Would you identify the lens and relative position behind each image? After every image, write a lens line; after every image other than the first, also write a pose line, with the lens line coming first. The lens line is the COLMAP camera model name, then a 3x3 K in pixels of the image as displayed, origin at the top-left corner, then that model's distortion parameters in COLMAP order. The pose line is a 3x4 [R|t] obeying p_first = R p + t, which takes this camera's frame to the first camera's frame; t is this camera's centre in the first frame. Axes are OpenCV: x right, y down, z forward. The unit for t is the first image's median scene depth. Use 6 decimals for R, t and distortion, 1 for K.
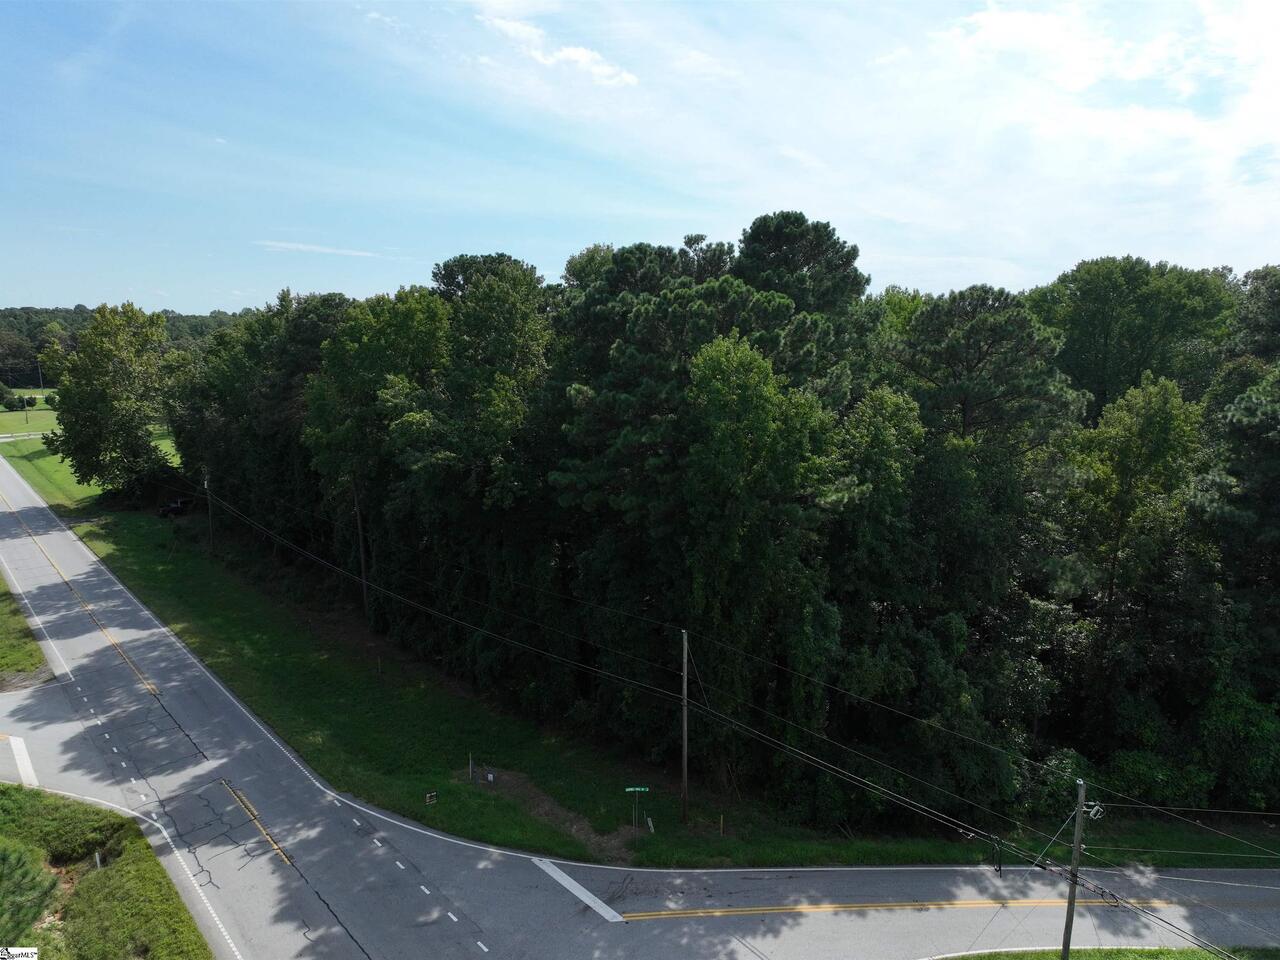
lens RADIAL K [[907.5, 0, 640.6], [0, 907.5, 482.9], [0, 0, 1]] dist [0.002248, 0.020144]
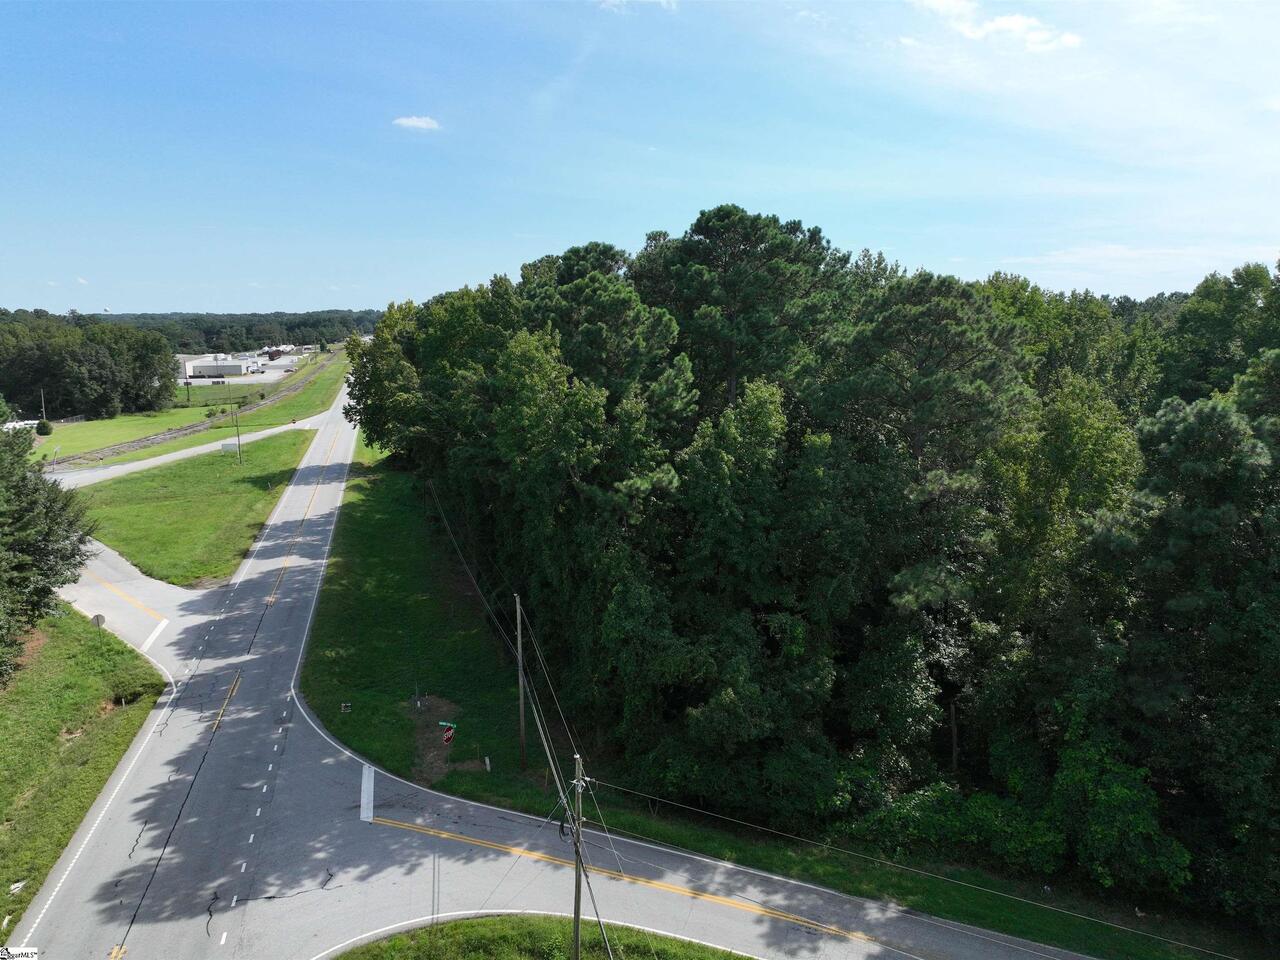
lens RADIAL K [[907.5, 0, 636.3], [0, 907.5, 477.8], [0, 0, 1]] dist [0.002248, 0.020144]
pose [[0.907803, 0.067056, -0.414000, 0.577853], [-0.065401, 0.997693, 0.018189, -0.008690], [0.414265, 0.010564, 0.910095, 0.043734]]
